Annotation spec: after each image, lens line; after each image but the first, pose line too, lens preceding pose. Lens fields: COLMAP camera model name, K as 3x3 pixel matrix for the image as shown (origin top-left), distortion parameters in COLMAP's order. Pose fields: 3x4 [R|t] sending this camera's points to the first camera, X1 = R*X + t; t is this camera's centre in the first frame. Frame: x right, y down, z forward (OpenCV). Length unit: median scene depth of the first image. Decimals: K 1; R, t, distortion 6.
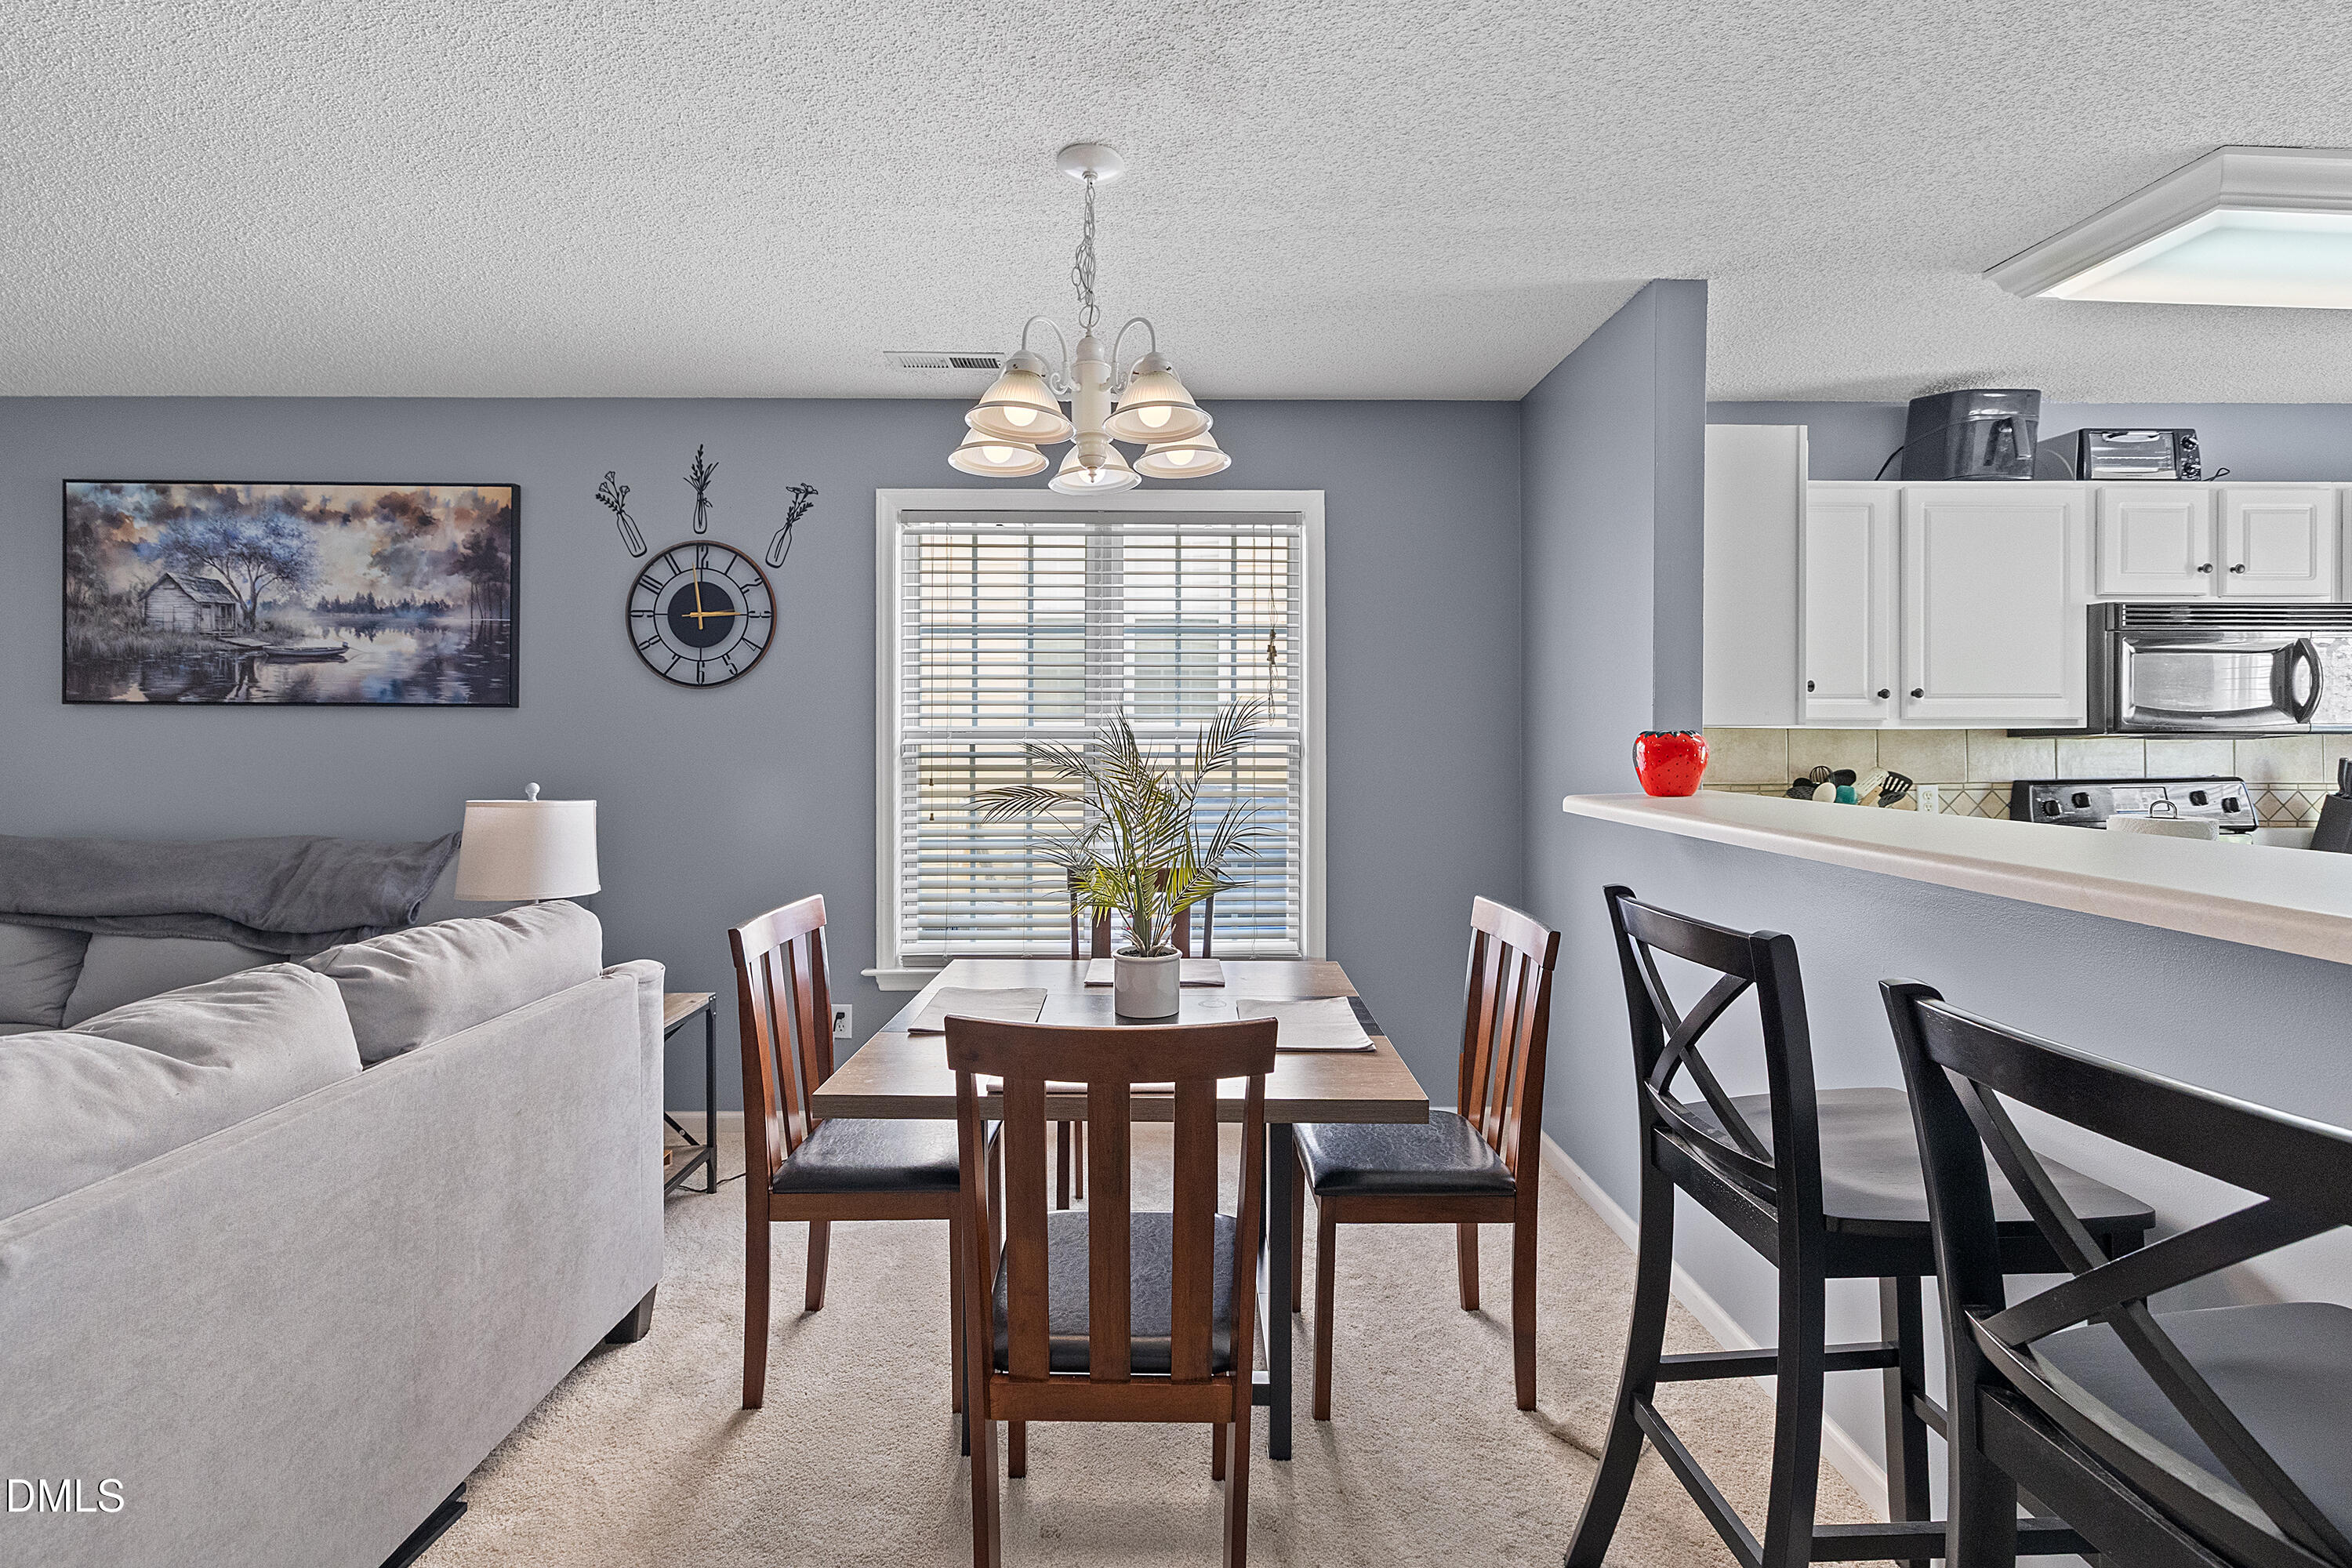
lens RADIAL K [[1004.2, 0, 1152.7], [0, 1004.2, 728.4], [0, 0, 1]] dist [-0.001909, 0.000016]
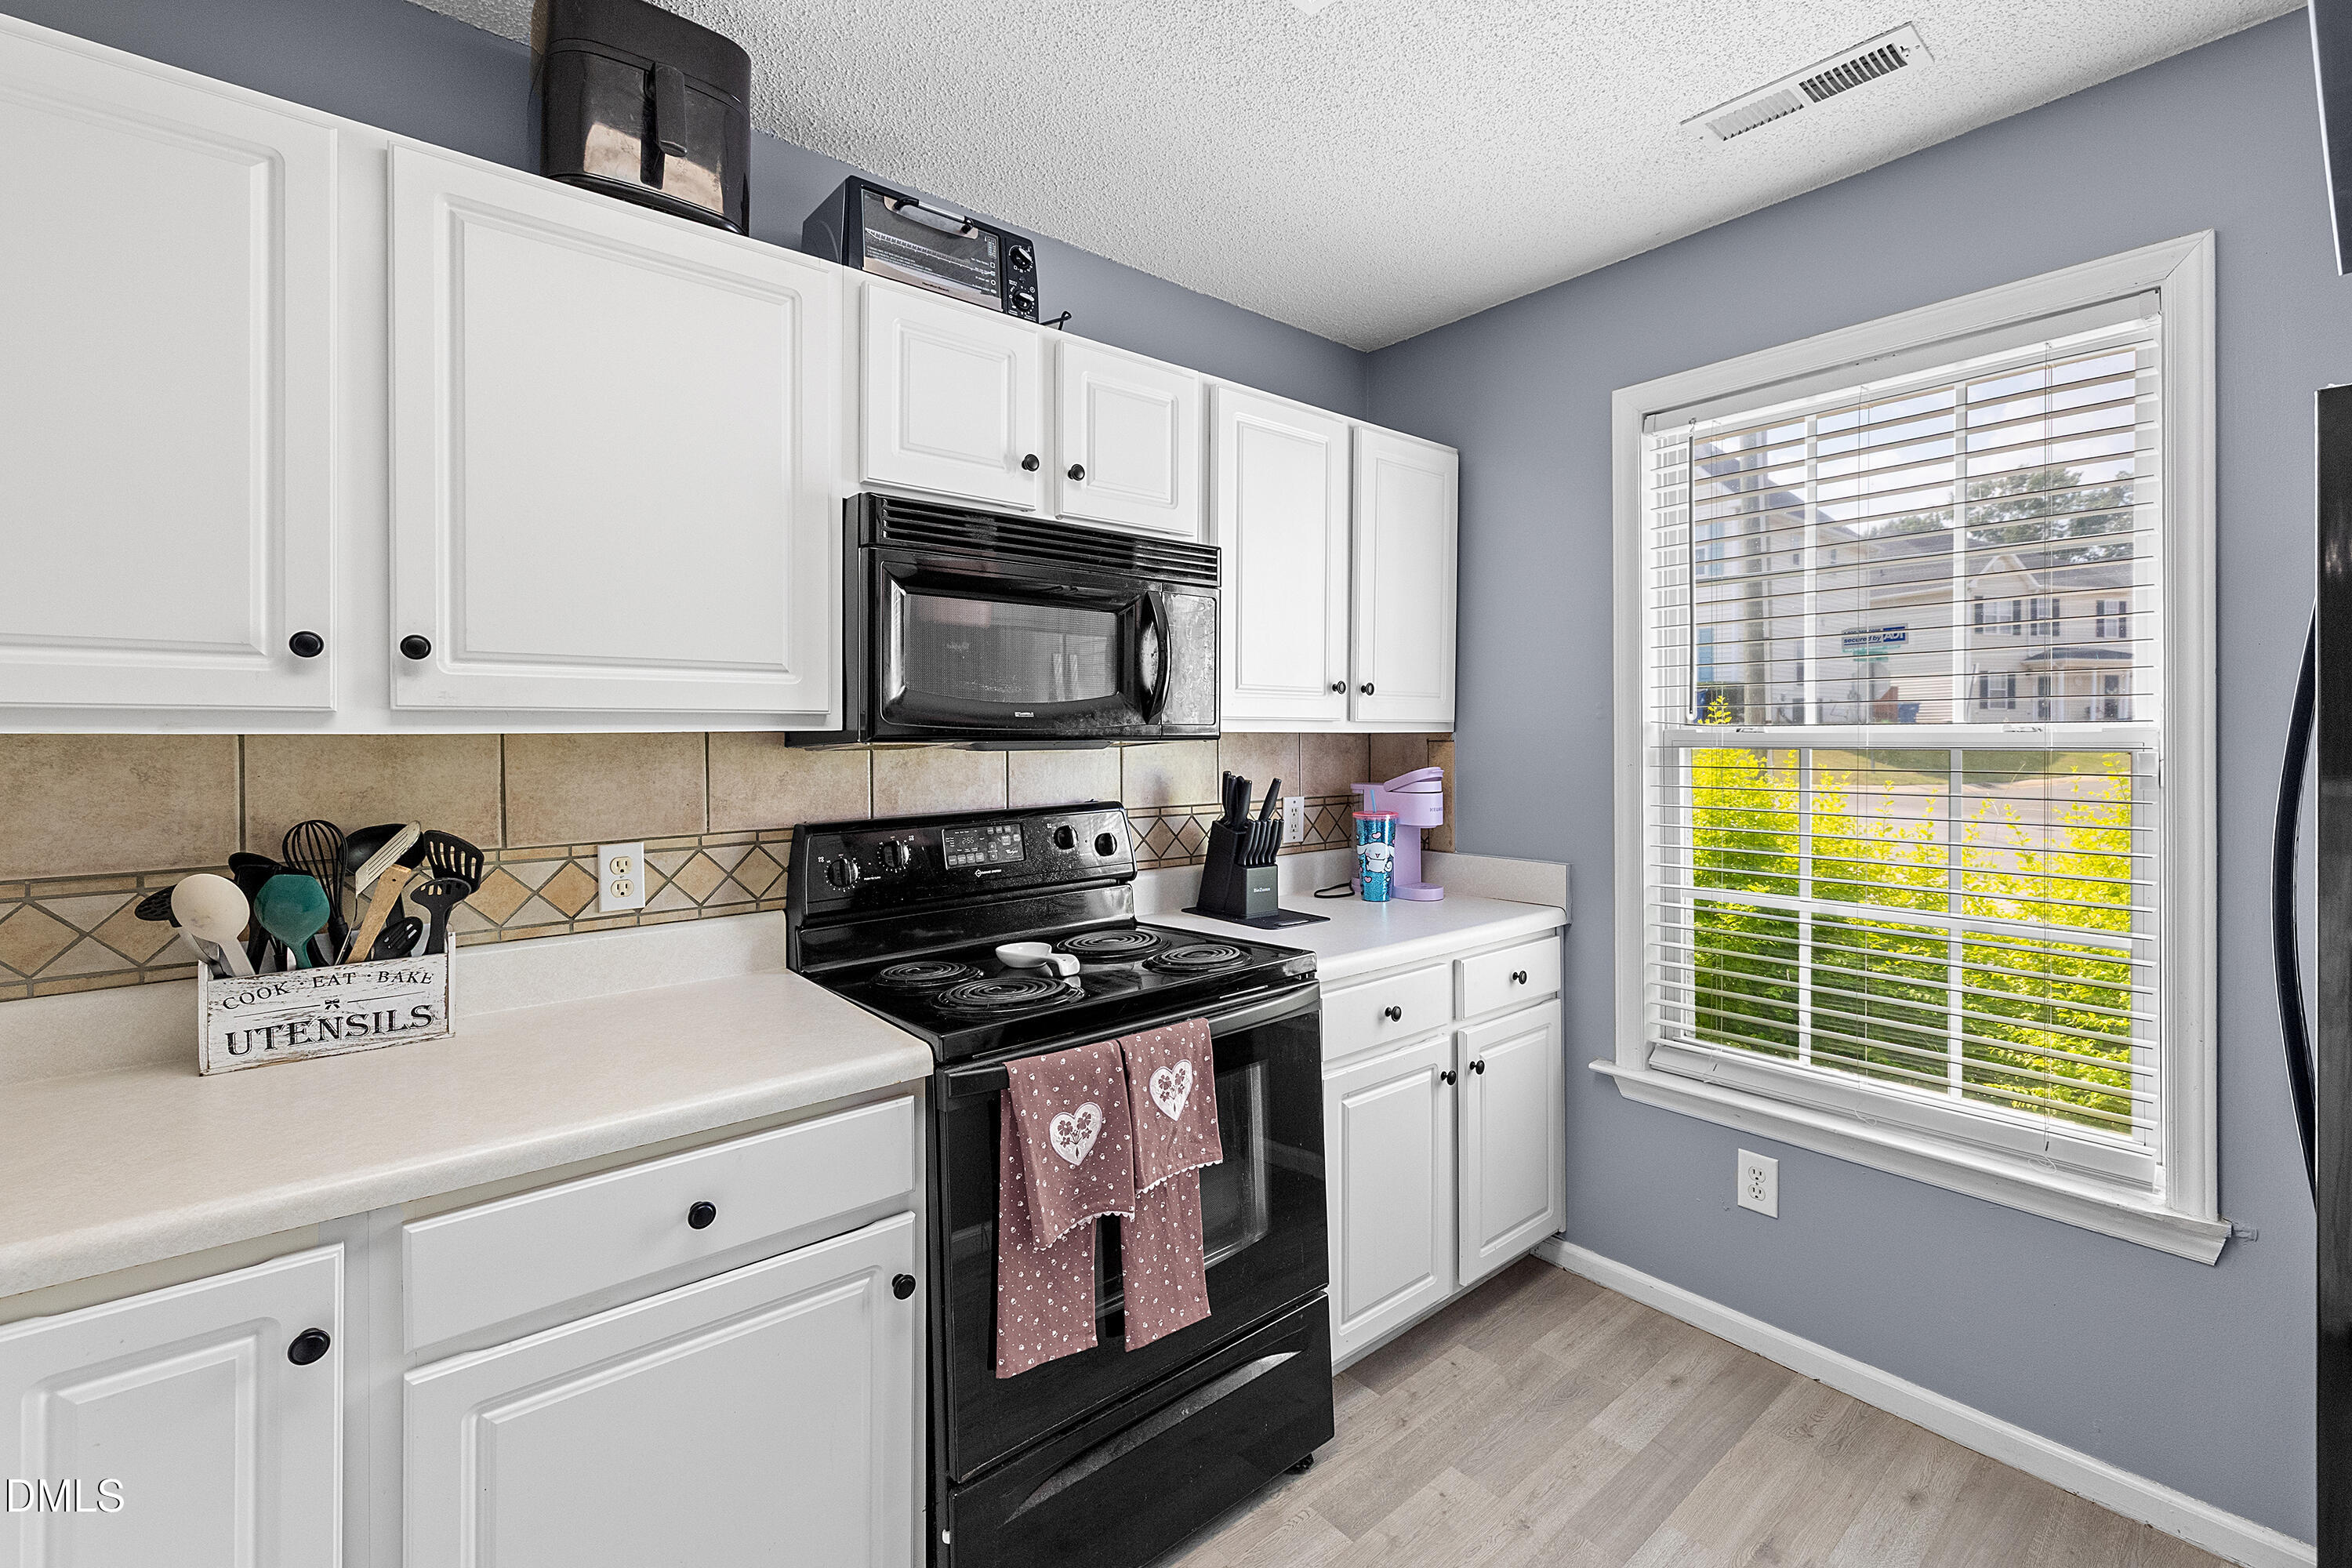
lens RADIAL K [[1004.2, 0, 1171.5], [0, 1004.2, 734.6], [0, 0, 1]] dist [-0.001909, 0.000016]
pose [[0.778091, -0.003620, 0.628141, 0.726161], [0.000438, 0.999986, 0.005221, -0.000928], [-0.628151, -0.003787, 0.778082, 0.472487]]
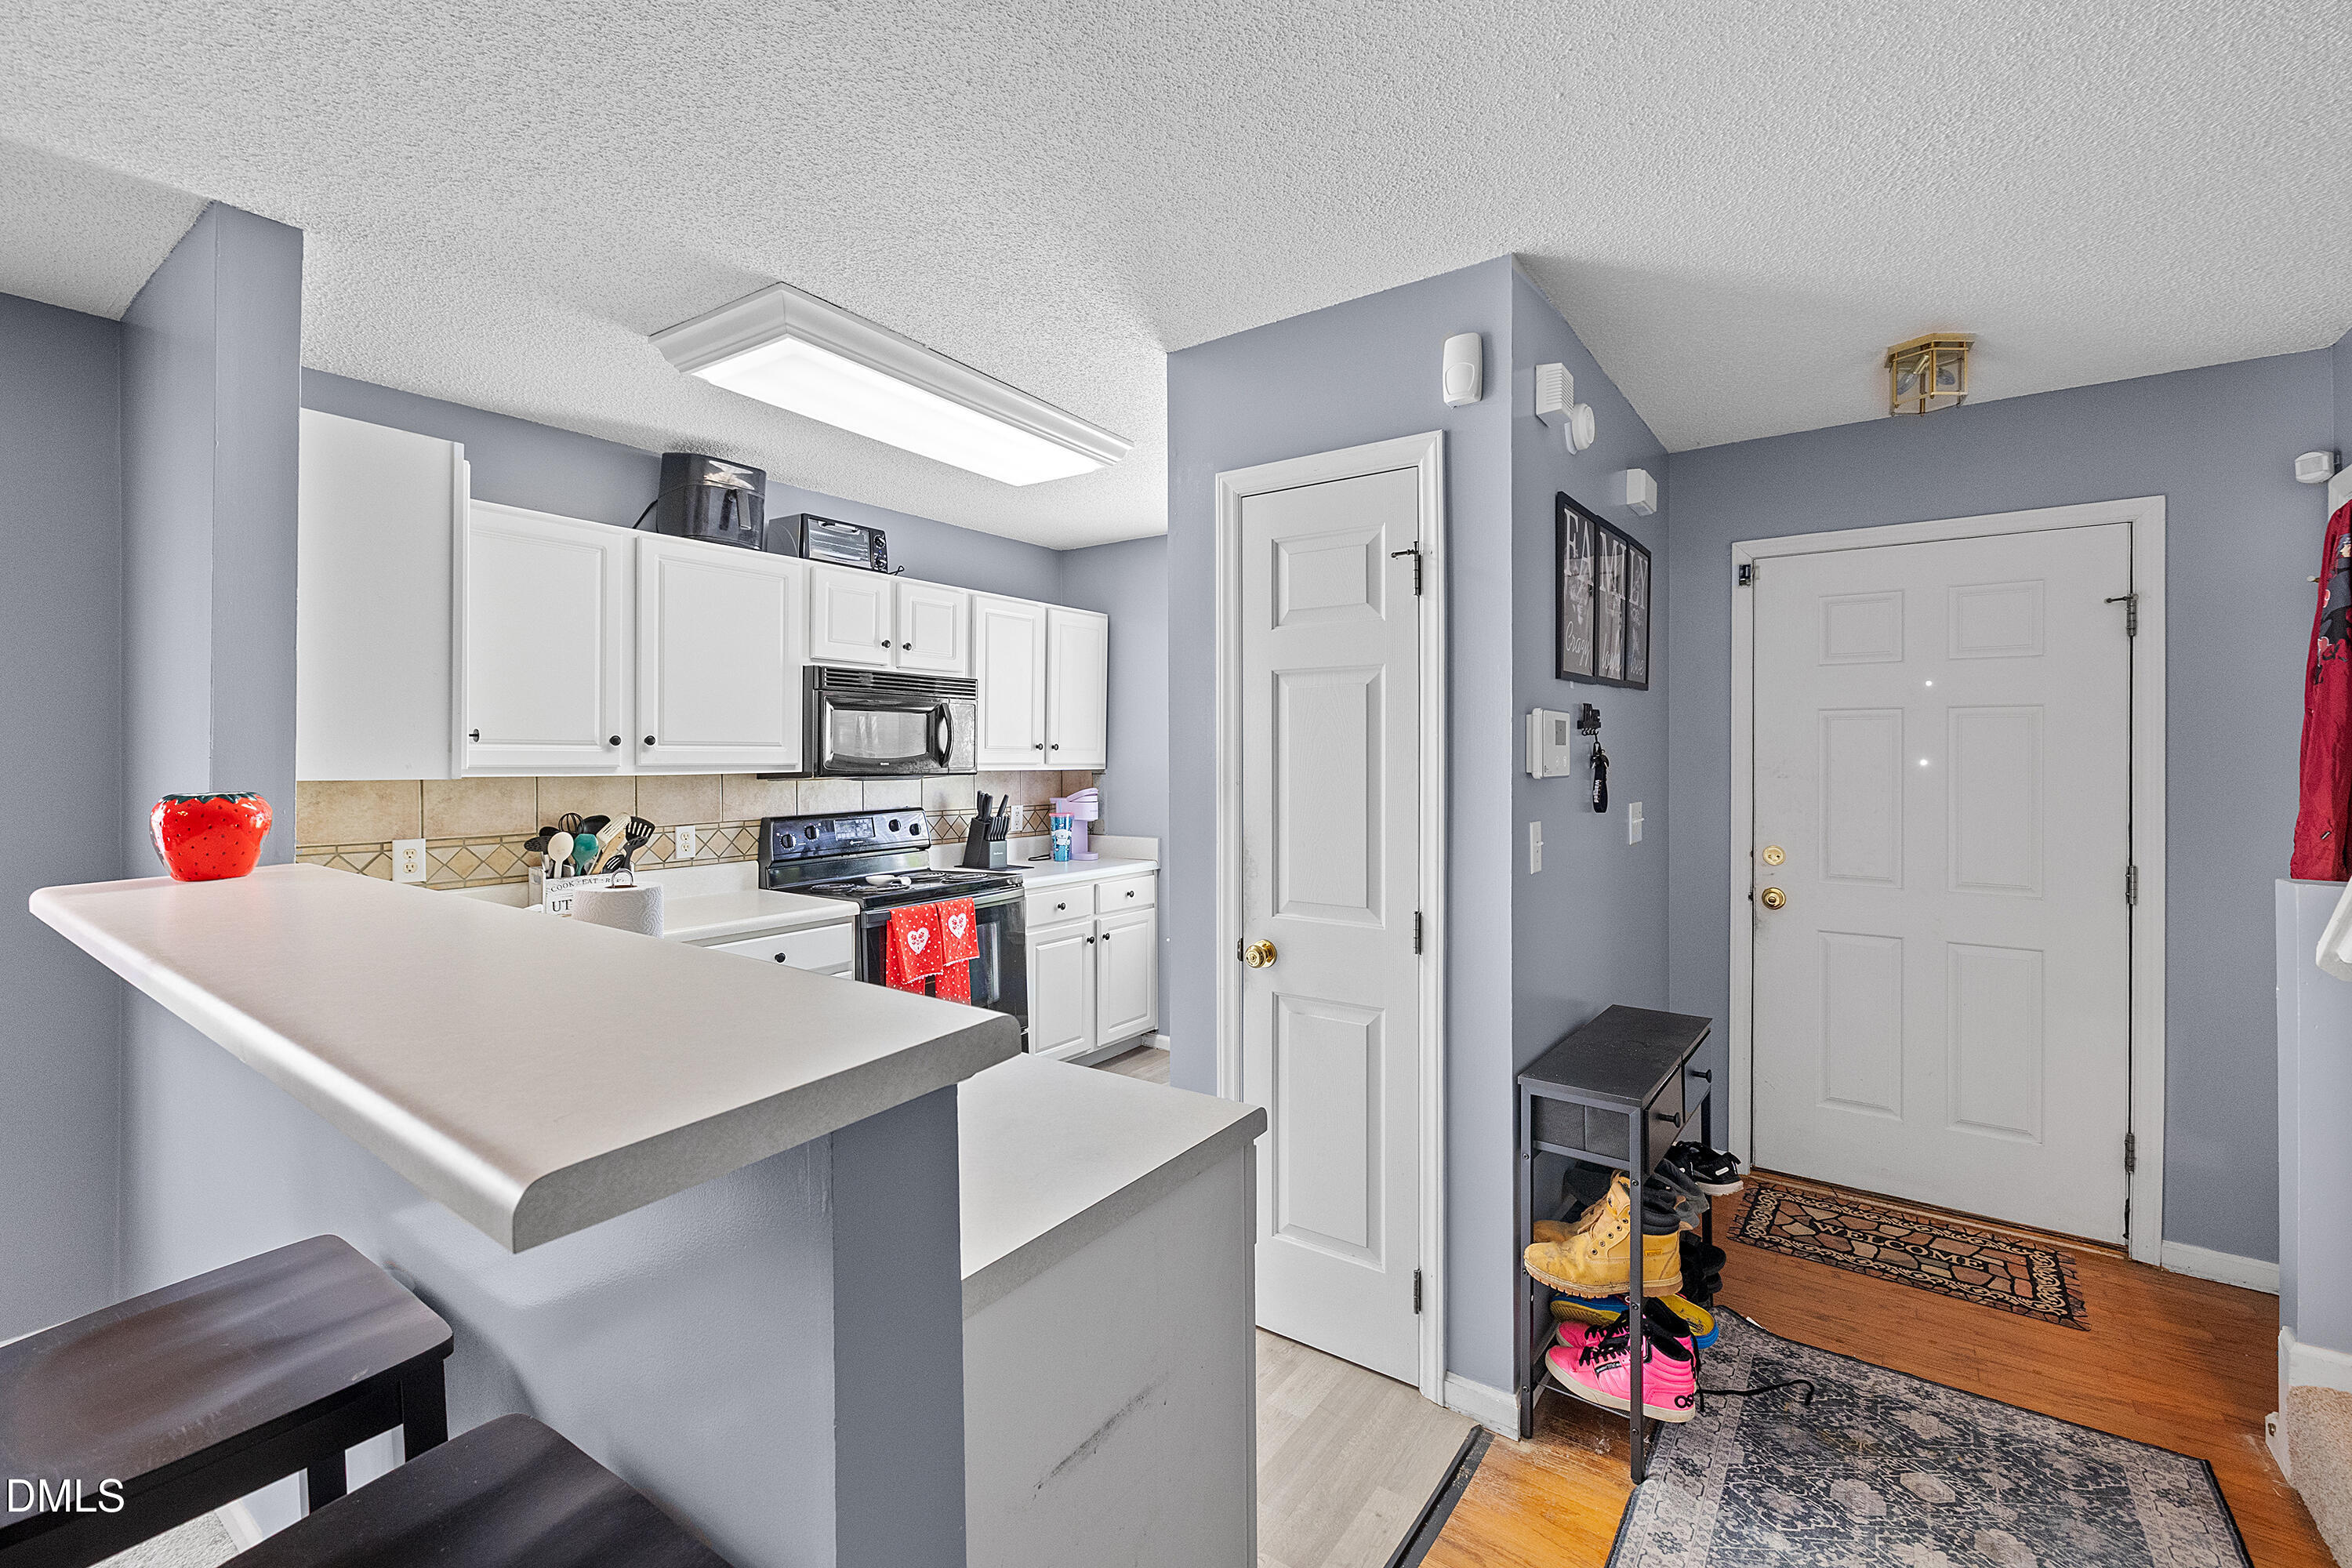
lens RADIAL K [[1004.2, 0, 1192.6], [0, 1004.2, 758.7], [0, 0, 1]] dist [-0.001909, 0.000016]
pose [[0.579299, -0.001021, 0.815115, 0.244131], [-0.003593, 0.999986, 0.003806, -0.021762], [-0.815107, -0.005133, 0.579287, -0.040305]]
